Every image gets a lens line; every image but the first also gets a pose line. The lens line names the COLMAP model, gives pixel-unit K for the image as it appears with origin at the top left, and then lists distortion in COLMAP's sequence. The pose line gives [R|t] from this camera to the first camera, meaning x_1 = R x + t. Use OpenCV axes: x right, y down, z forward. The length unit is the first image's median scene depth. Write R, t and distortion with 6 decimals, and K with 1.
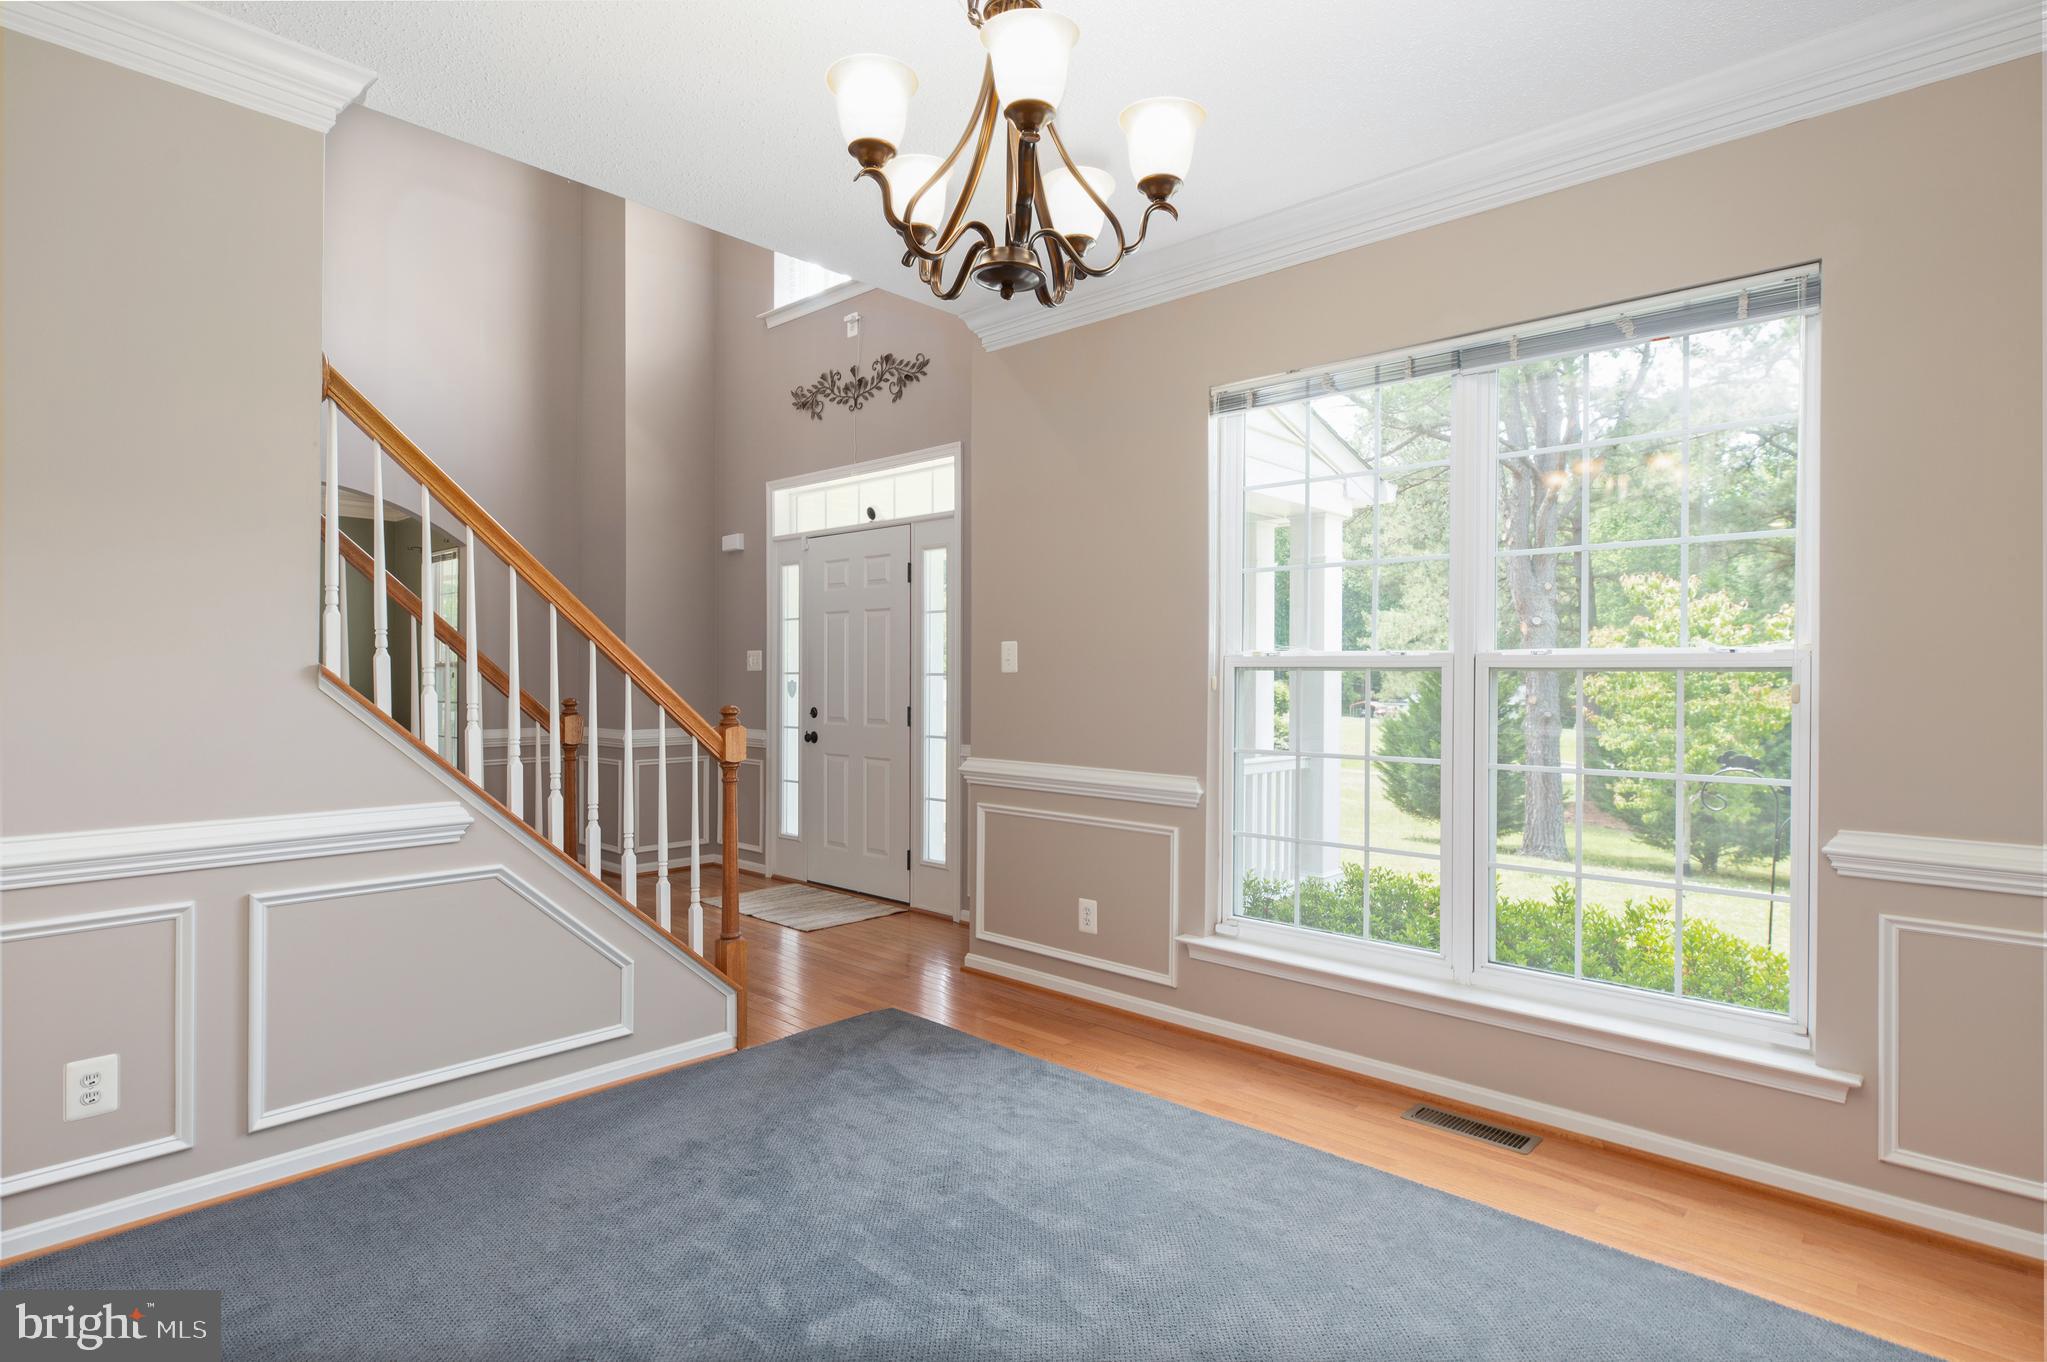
lens RADIAL K [[1071.8, 0, 1017.9], [0, 1071.8, 680.5], [0, 0, 1]] dist [-0.001049, 0.000061]
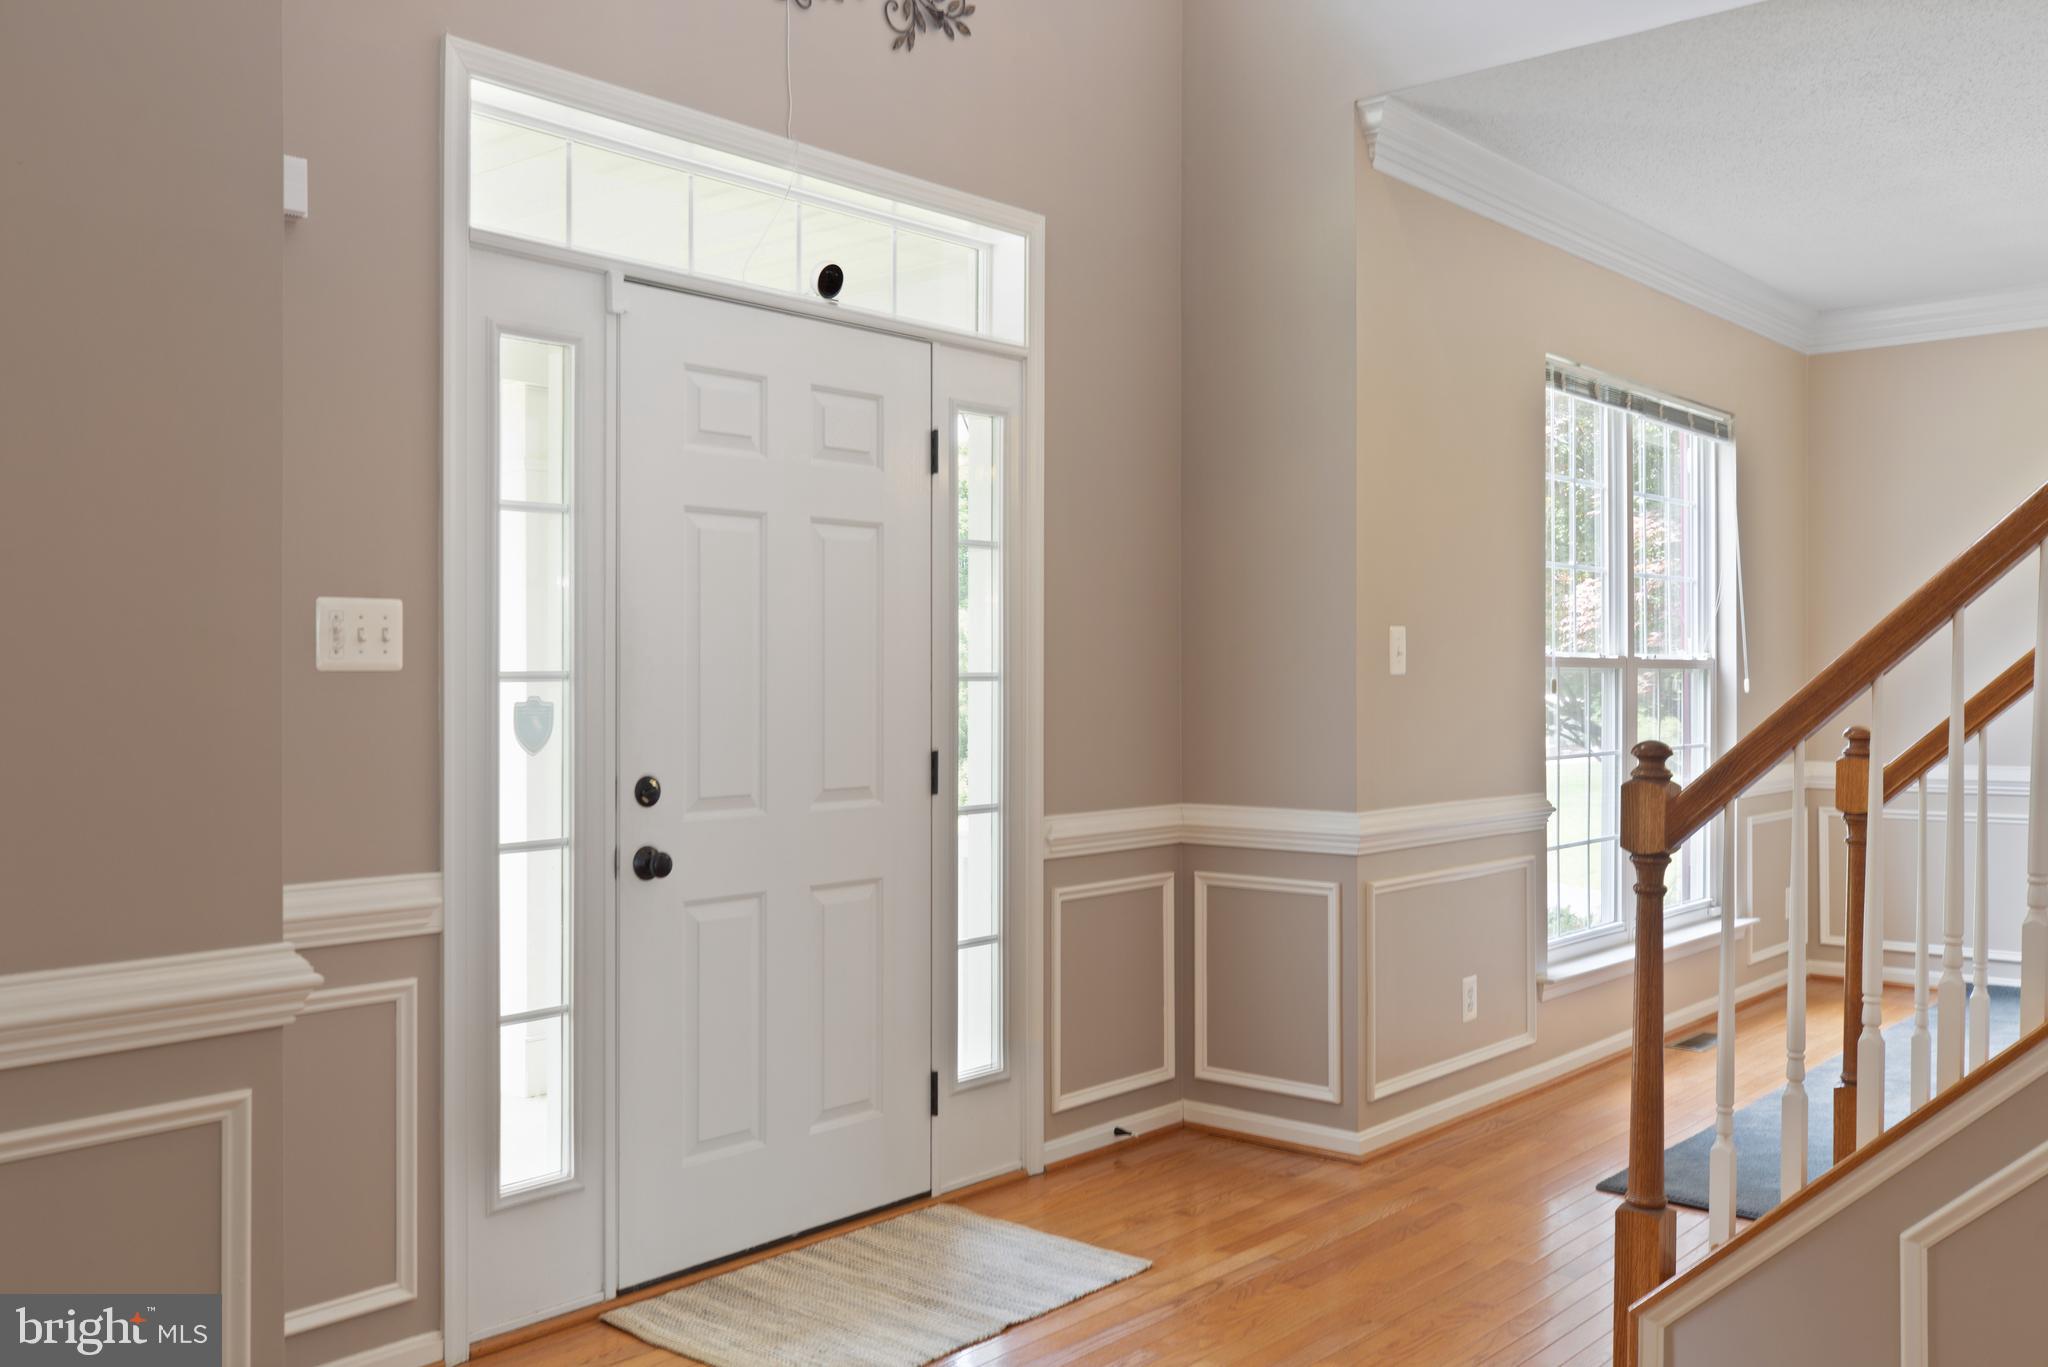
lens RADIAL K [[1769.1, 0, 1022.9], [0, 1769.1, 677.4], [0, 0, 1]] dist [-0.041626, 0.005283]
pose [[-0.041975, -0.007195, 0.999093, -0.840447], [0.002849, 0.999969, 0.007321, -0.011435], [-0.999115, 0.003154, -0.041953, 0.993944]]
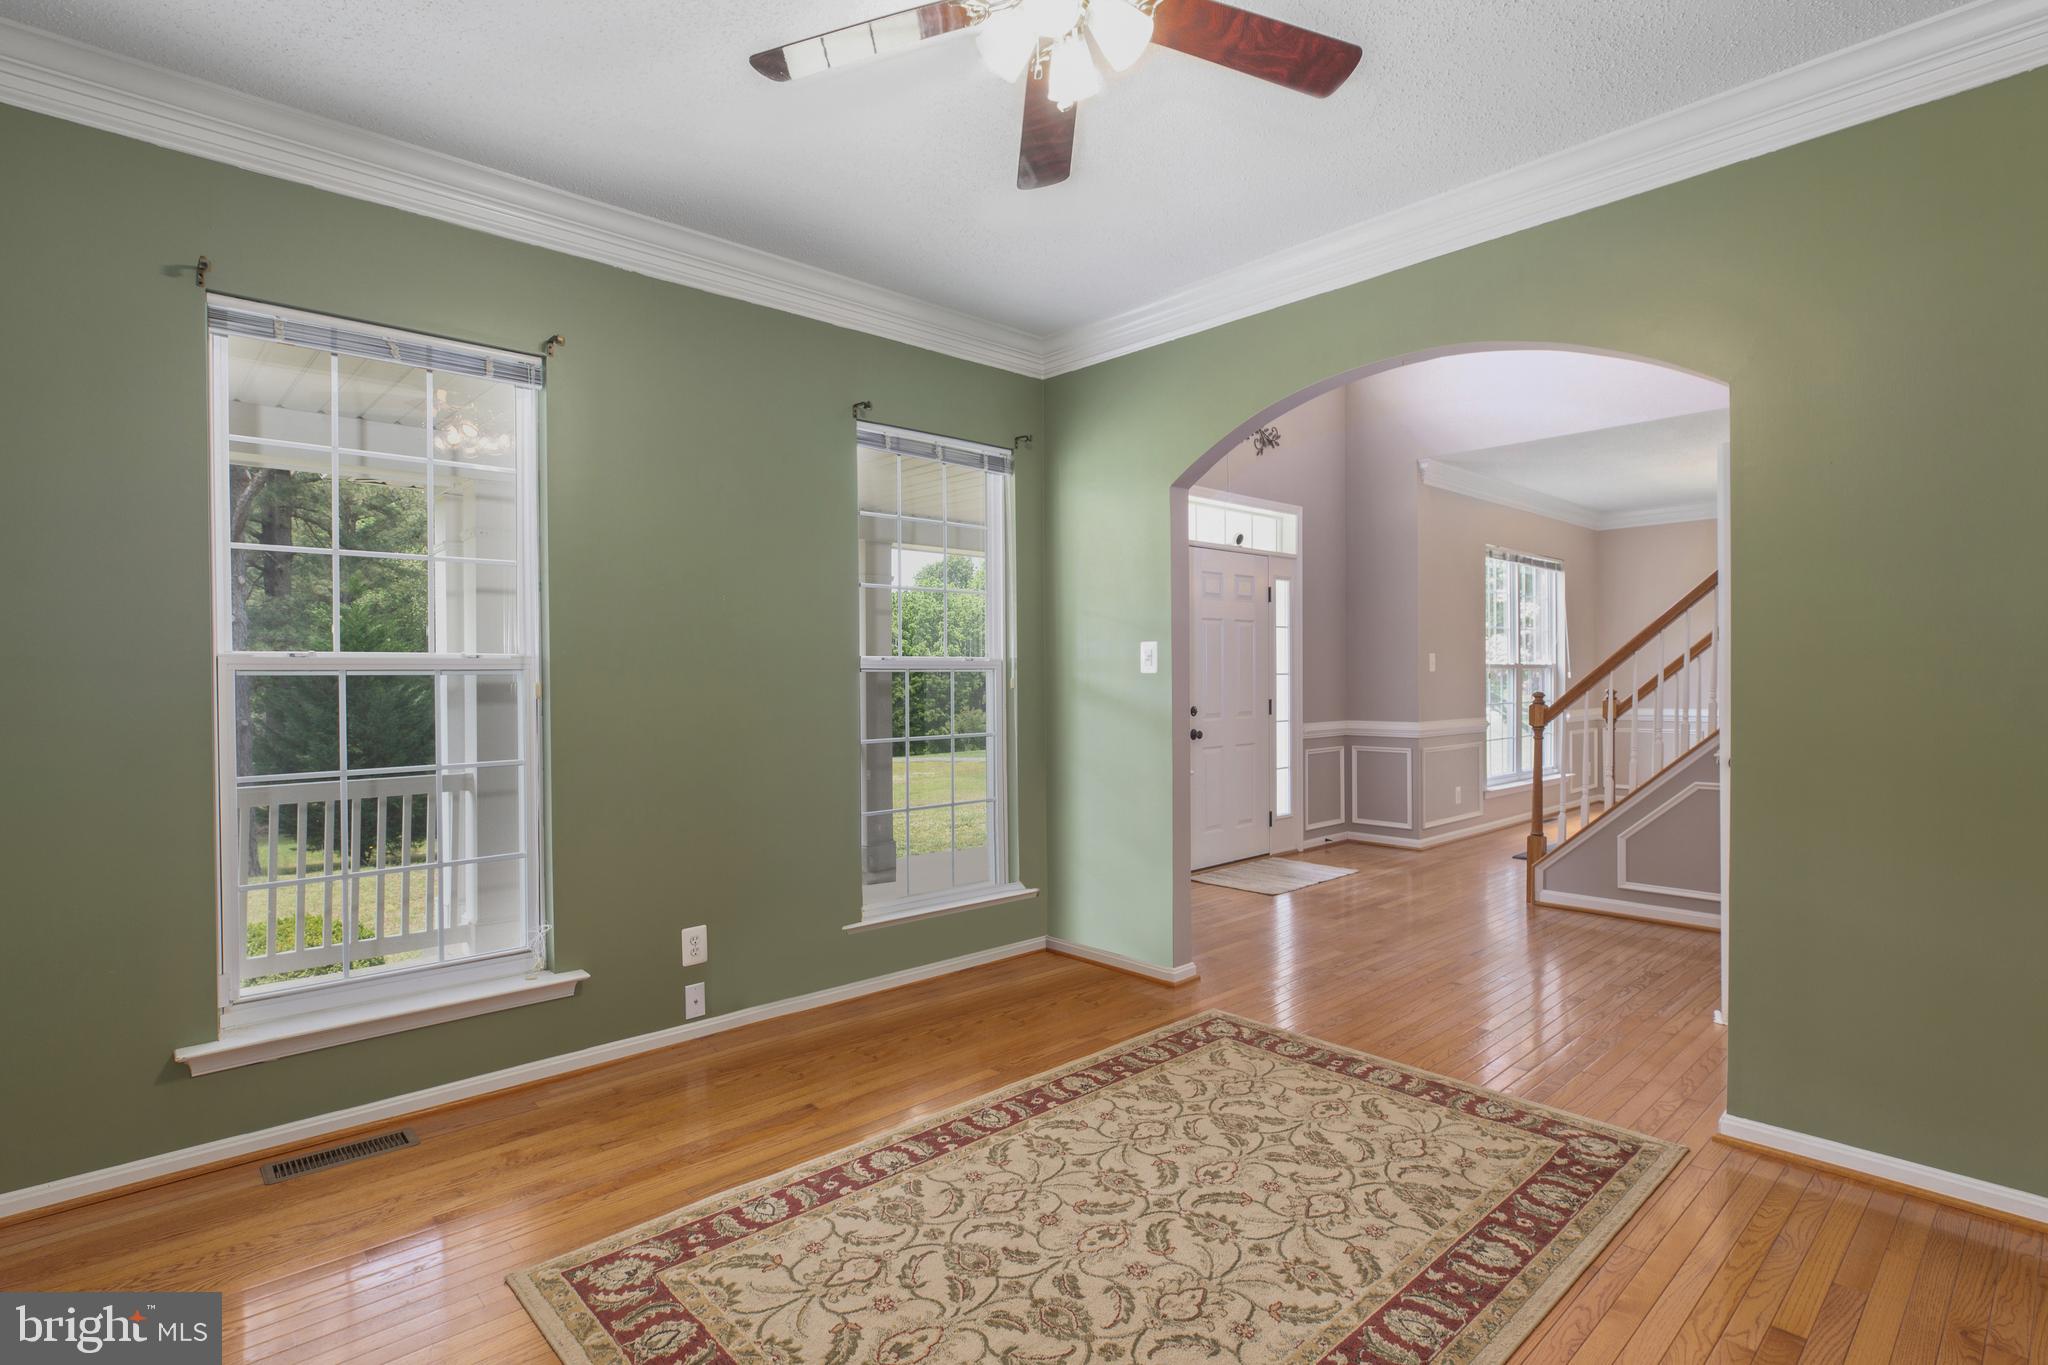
lens RADIAL K [[997.1, 0, 1018.7], [0, 997.1, 678.1], [0, 0, 1]] dist [-0.026779, -0.000303]
pose [[0.076598, -0.014820, 0.996952, -1.309113], [0.009509, 0.999855, 0.014133, -0.020810], [-0.997017, 0.008397, 0.076728, 1.208023]]
